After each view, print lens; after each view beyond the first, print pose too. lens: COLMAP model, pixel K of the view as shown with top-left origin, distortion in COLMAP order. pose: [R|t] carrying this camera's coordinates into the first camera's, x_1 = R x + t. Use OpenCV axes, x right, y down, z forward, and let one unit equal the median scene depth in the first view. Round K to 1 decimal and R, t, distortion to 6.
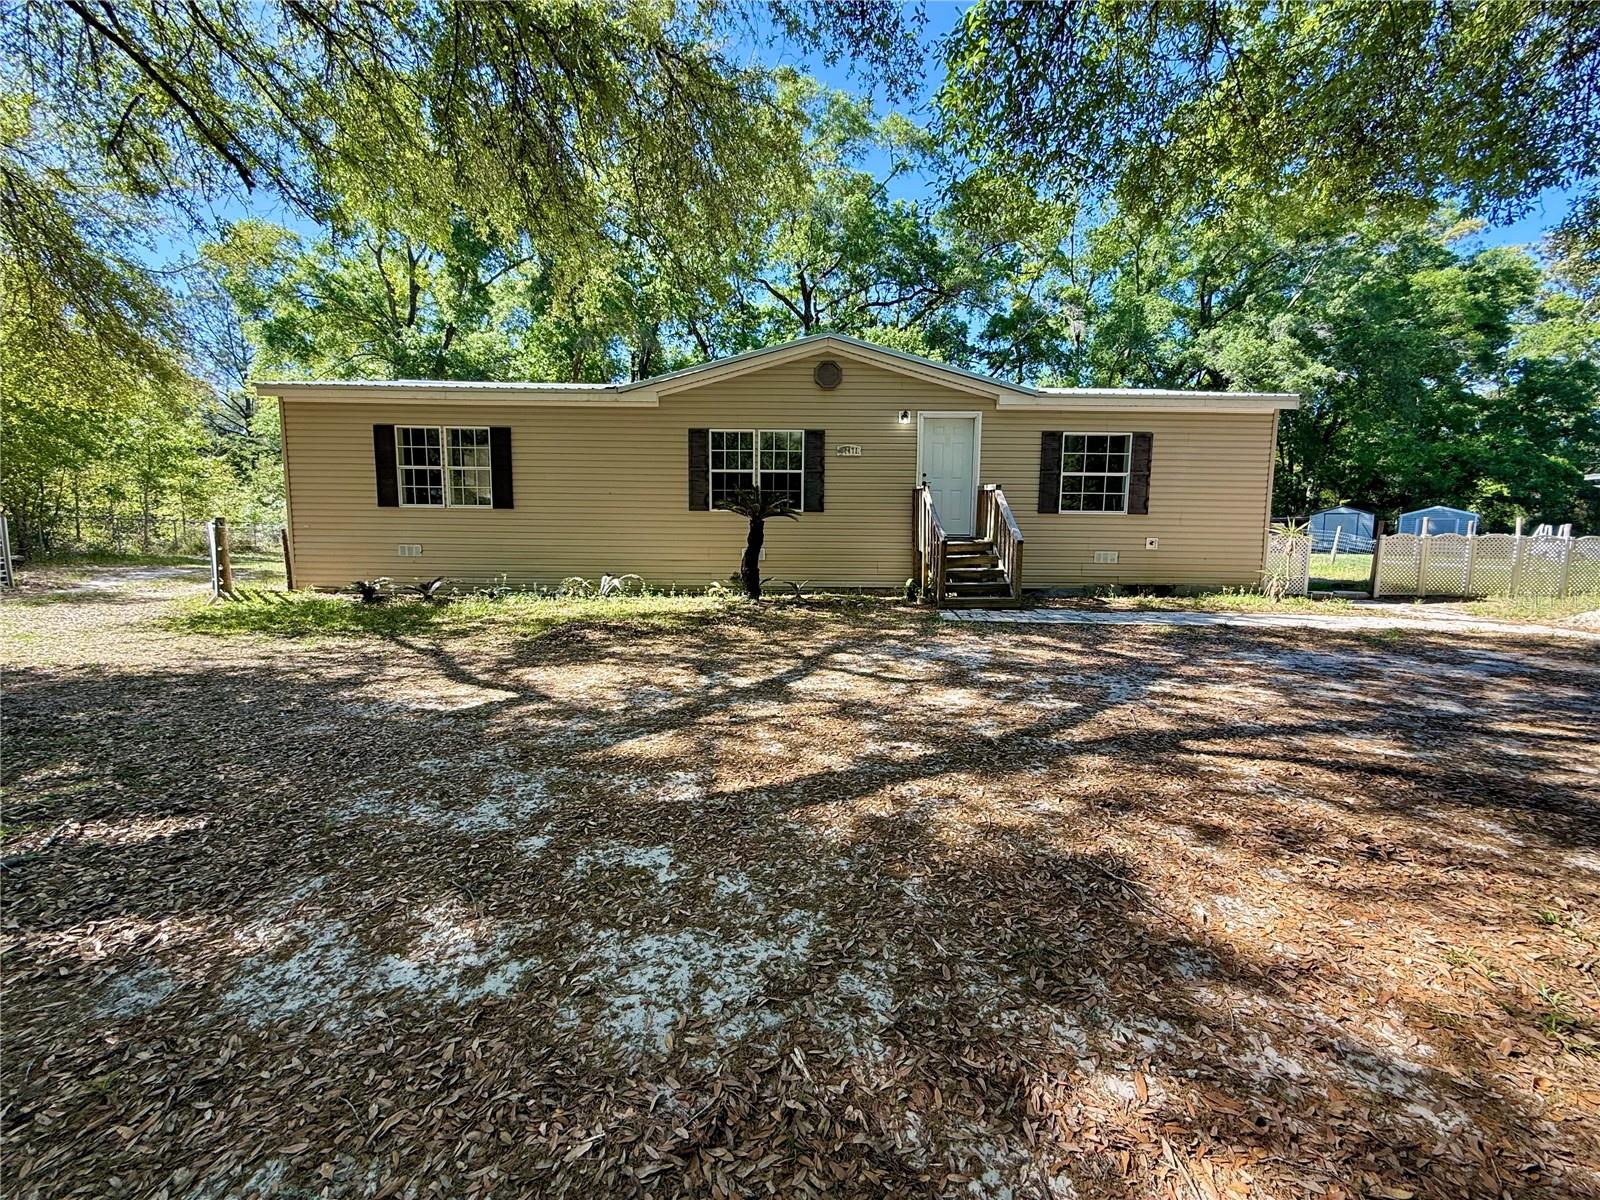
lens RADIAL K [[638.3, 0, 793.0], [0, 638.3, 591.0], [0, 0, 1]] dist [0.001281, -0.000545]
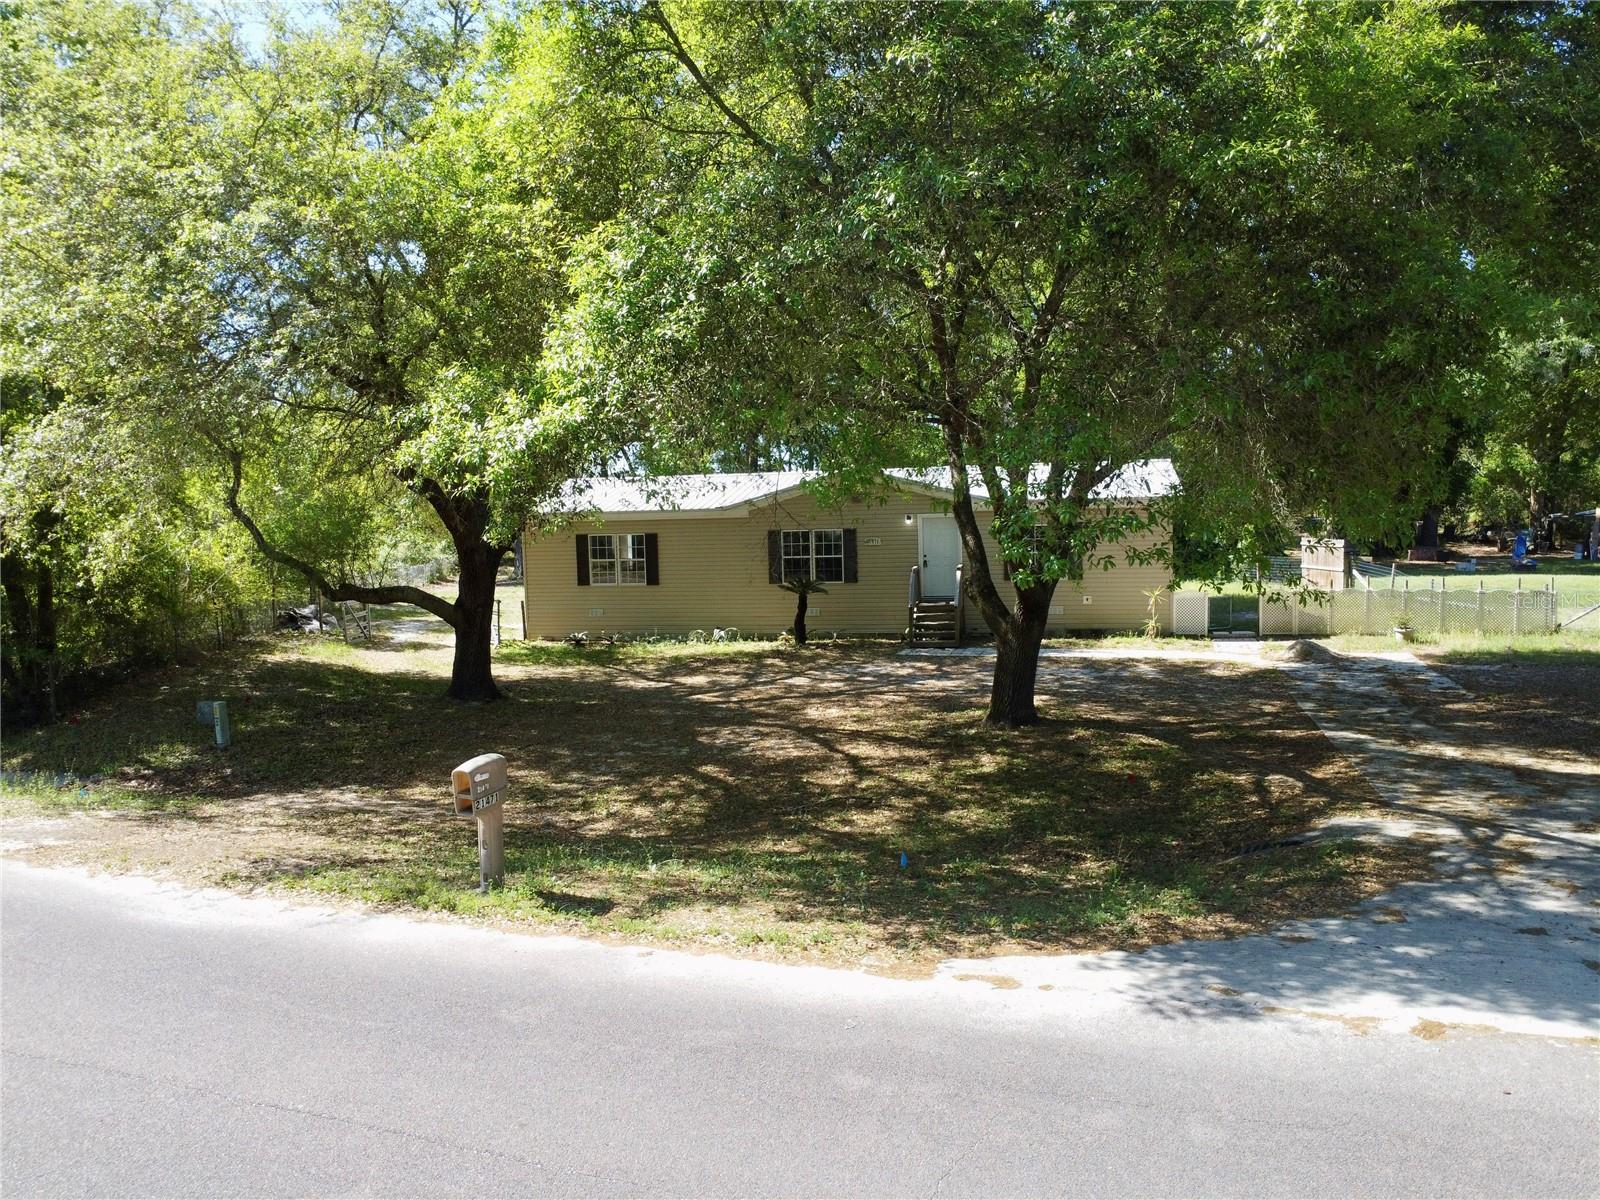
lens RADIAL K [[1139.8, 0, 805.2], [0, 1139.8, 602.4], [0, 0, 1]] dist [-0.021066, -0.009920]
pose [[0.971742, -0.018810, -0.235294, 0.553612], [0.013588, 0.999625, -0.023792, -0.017939], [0.235653, 0.019923, 0.971633, -1.598525]]
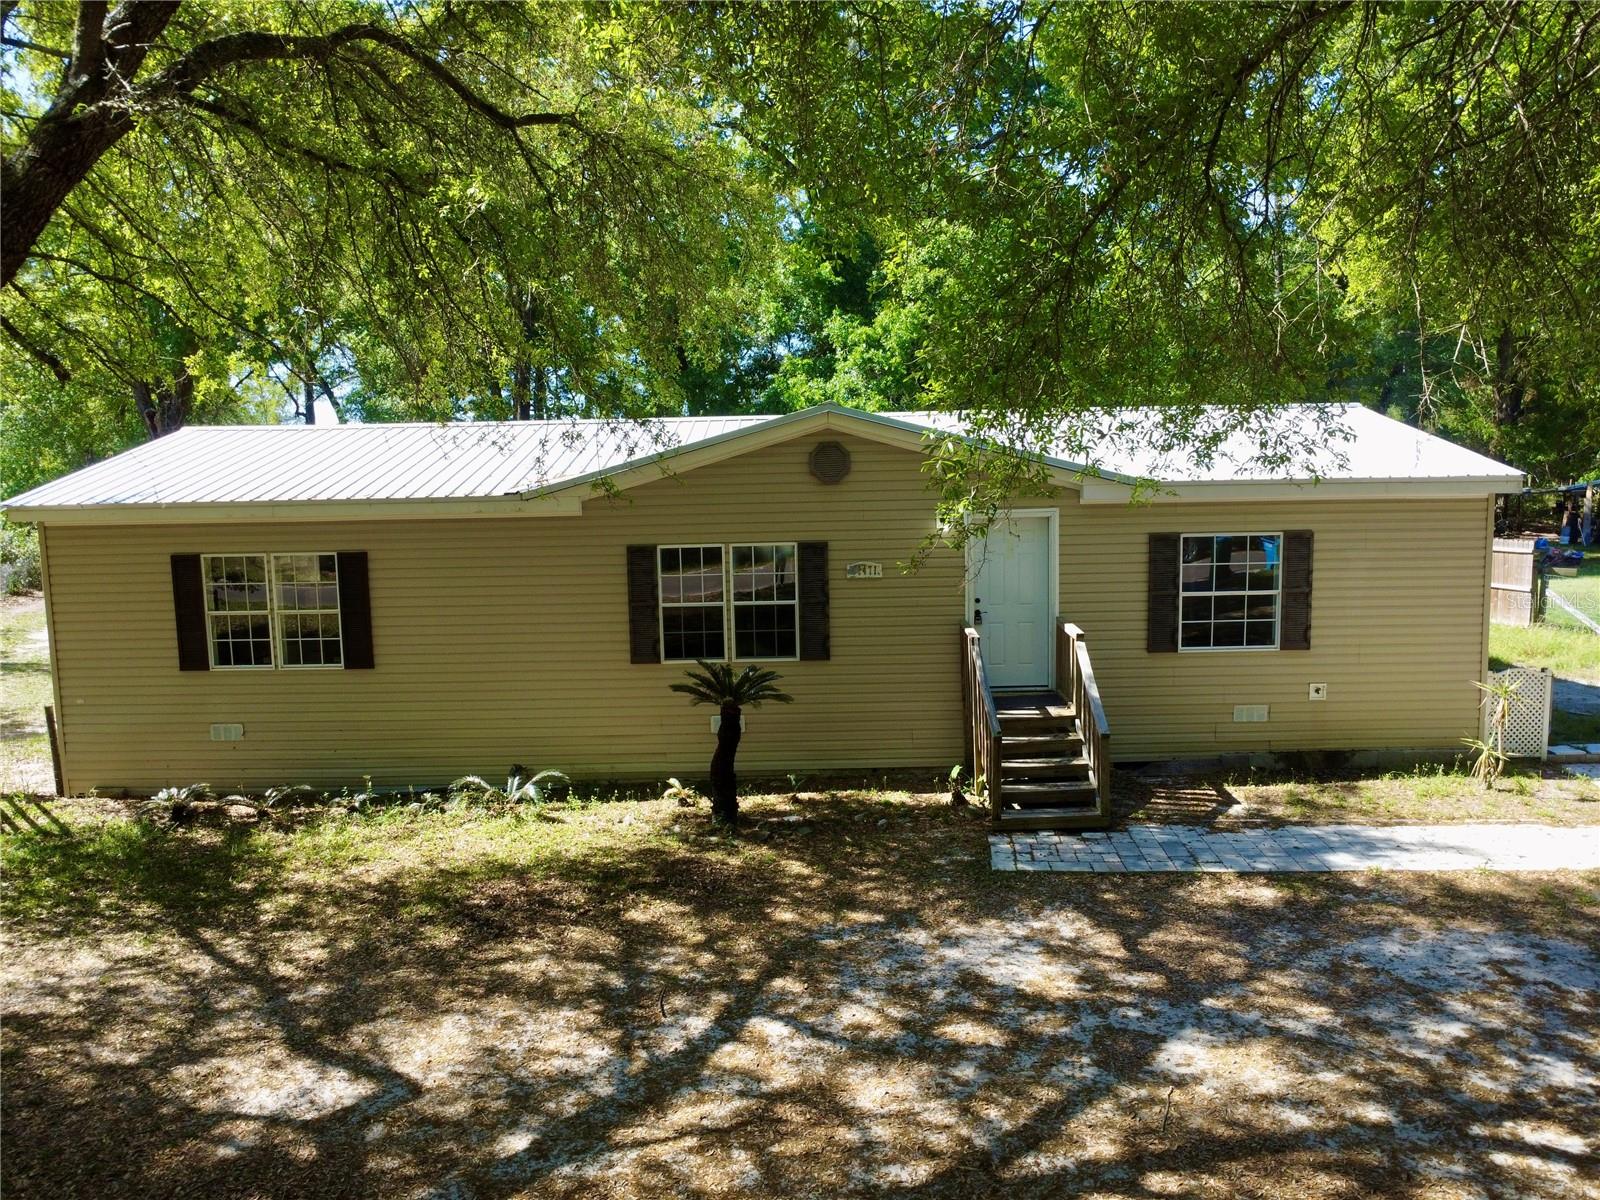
lens RADIAL K [[1139.8, 0, 793.2], [0, 1139.8, 600.3], [0, 0, 1]] dist [-0.021066, -0.009920]
pose [[0.999353, -0.032184, -0.016069, 0.030760], [0.032467, 0.999316, 0.017726, -0.211732], [0.015487, -0.018236, 0.999714, -0.207411]]
